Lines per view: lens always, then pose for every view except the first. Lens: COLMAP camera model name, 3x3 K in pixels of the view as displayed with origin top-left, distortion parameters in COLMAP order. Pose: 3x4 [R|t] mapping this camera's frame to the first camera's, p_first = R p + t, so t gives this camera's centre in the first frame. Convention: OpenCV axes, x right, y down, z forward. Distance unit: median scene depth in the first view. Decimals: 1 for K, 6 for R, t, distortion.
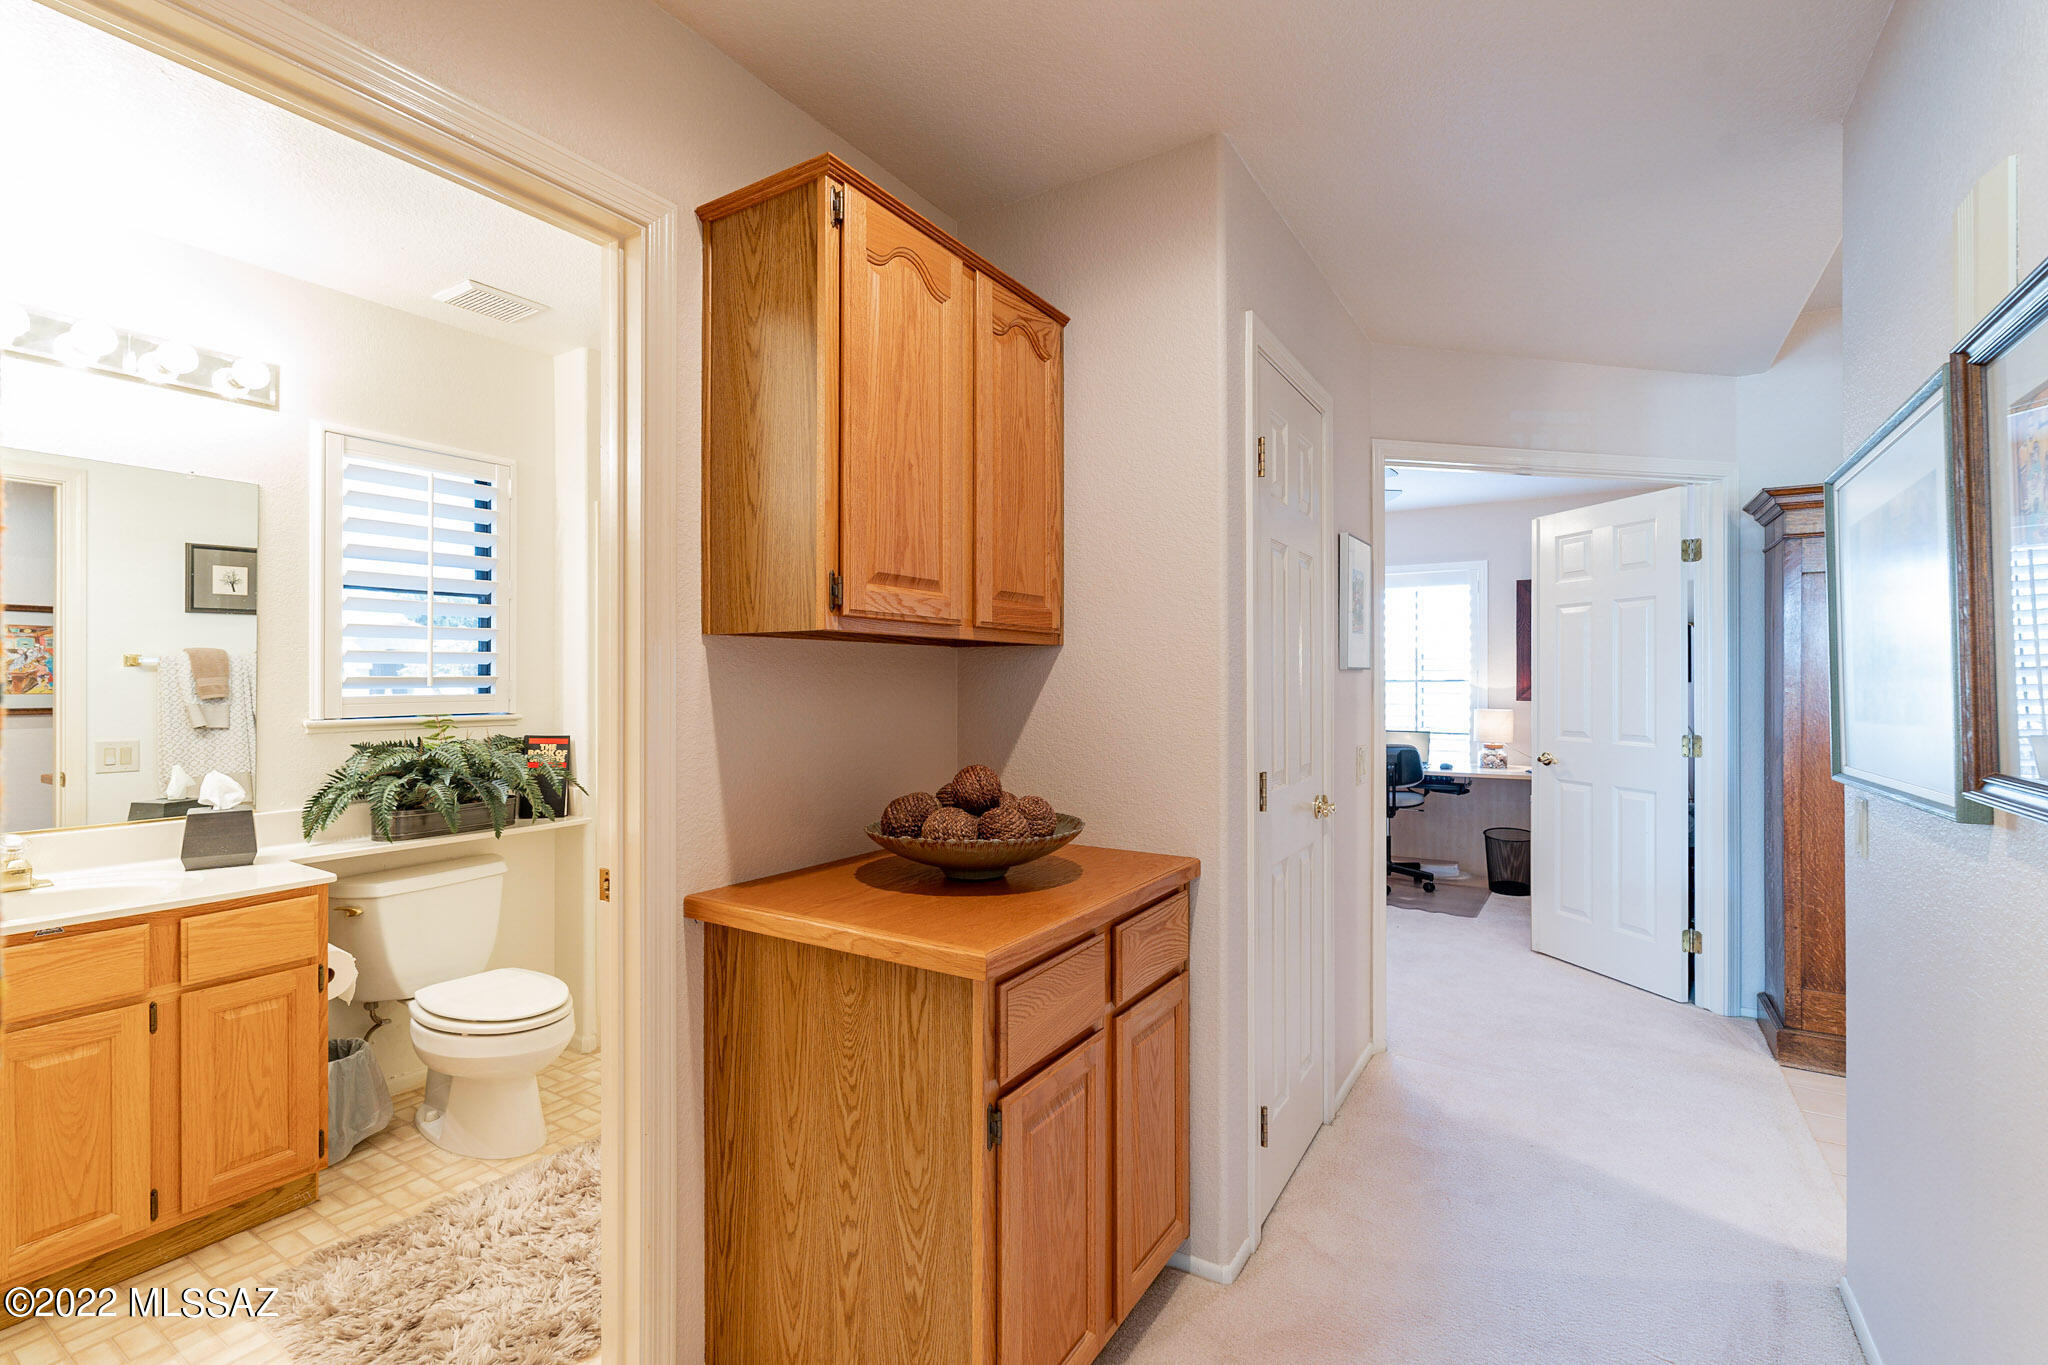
lens RADIAL K [[918.3, 0, 1025.2], [0, 918.3, 675.4], [0, 0, 1]] dist [0.001983, -0.002061]
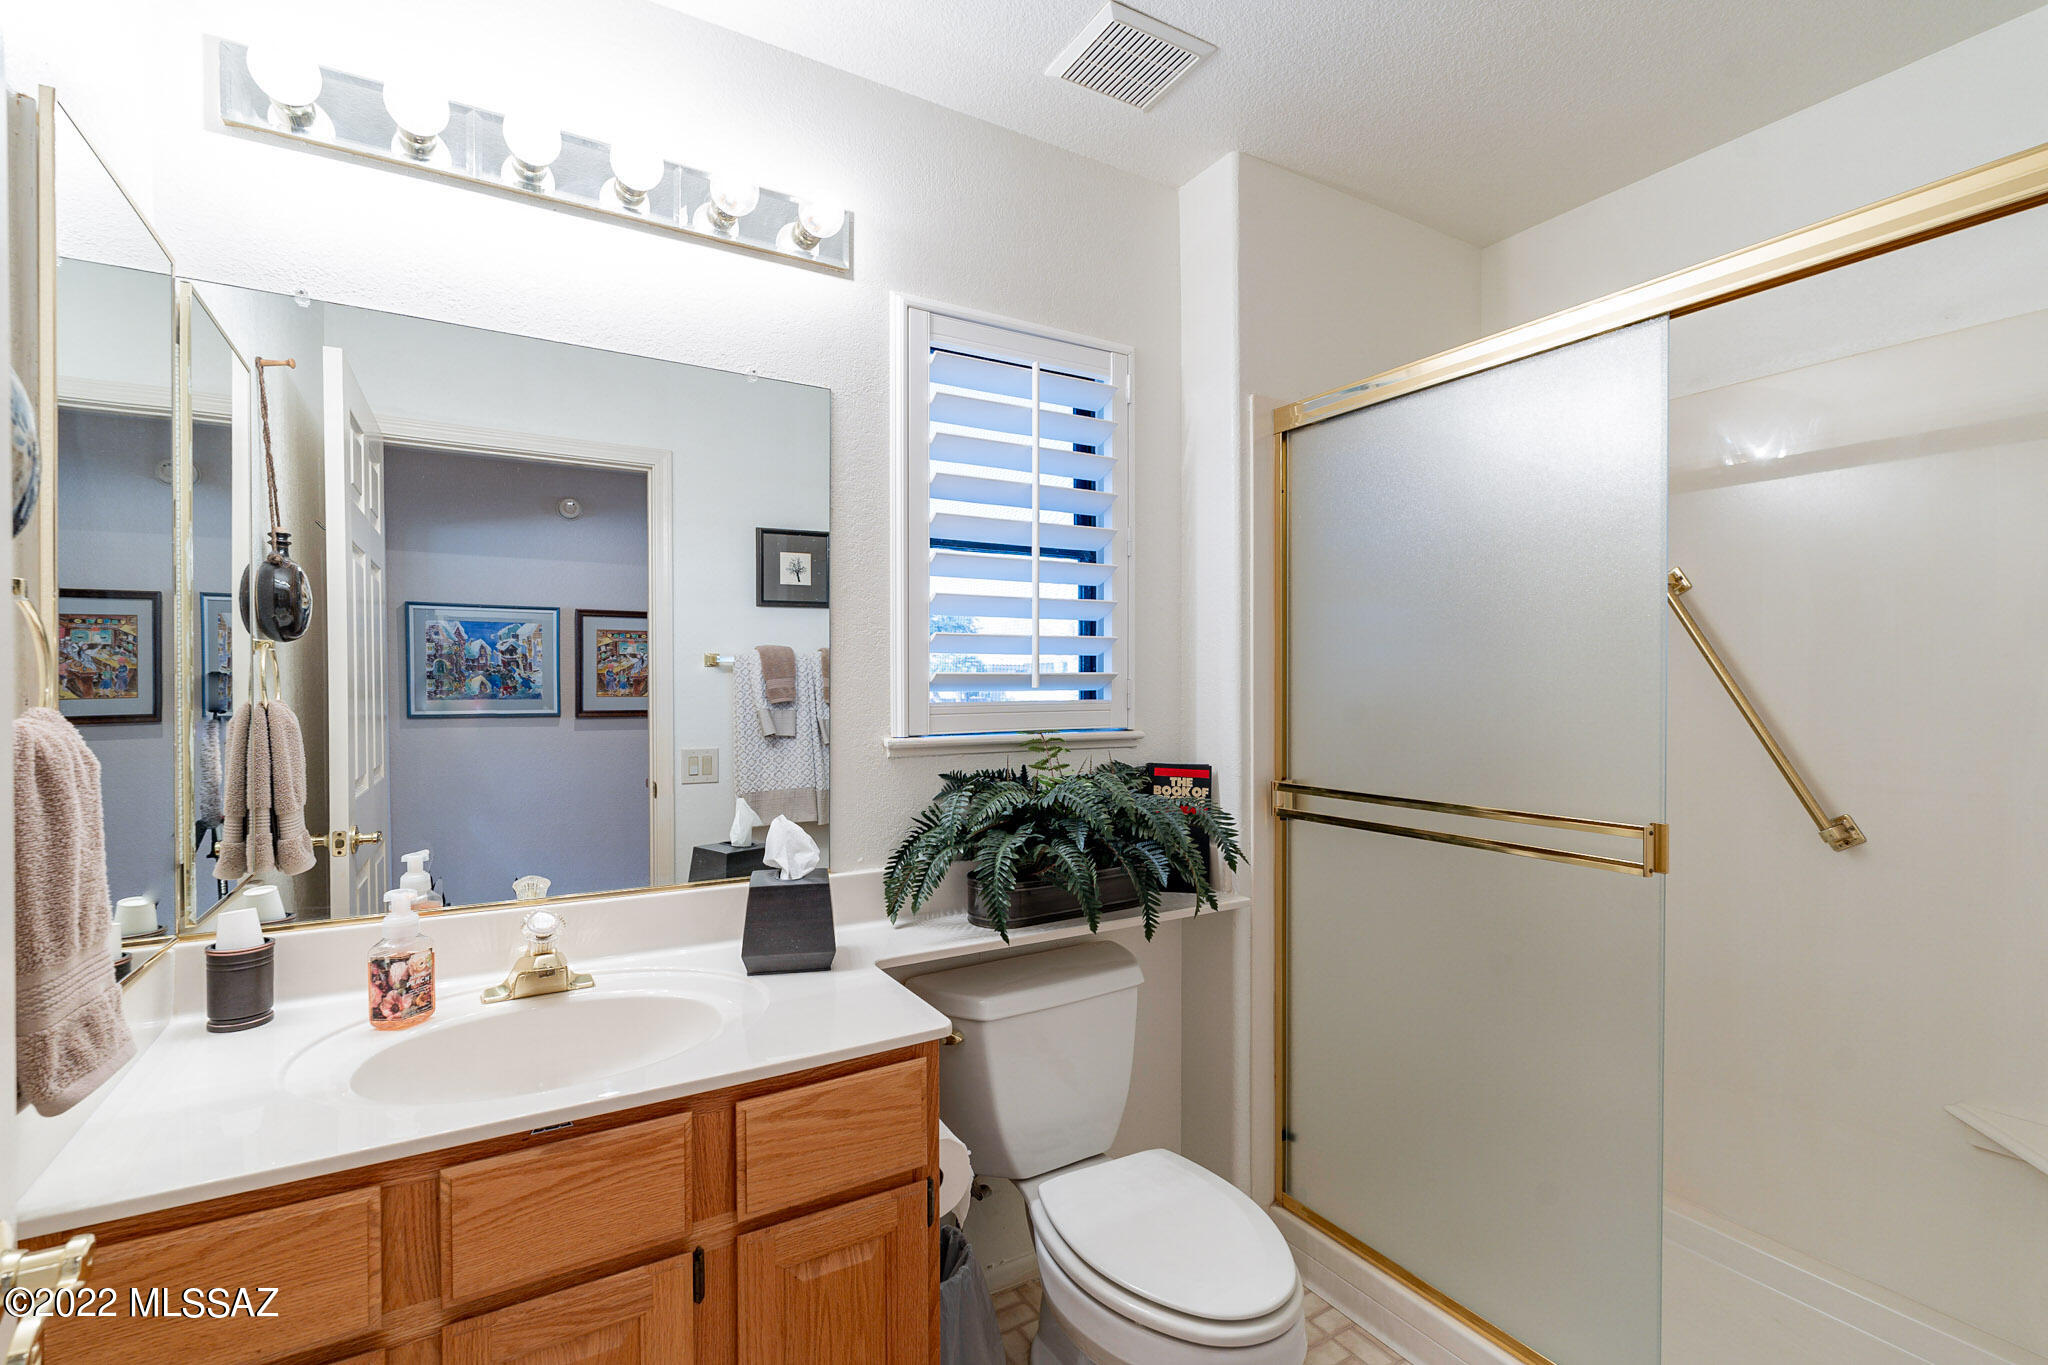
lens RADIAL K [[918.3, 0, 1022.2], [0, 918.3, 687.0], [0, 0, 1]] dist [0.001983, -0.002061]
pose [[0.892121, -0.000822, -0.451797, -0.385587], [0.003891, 0.999975, 0.005864, 0.007968], [0.451781, -0.006989, 0.892102, 0.438497]]
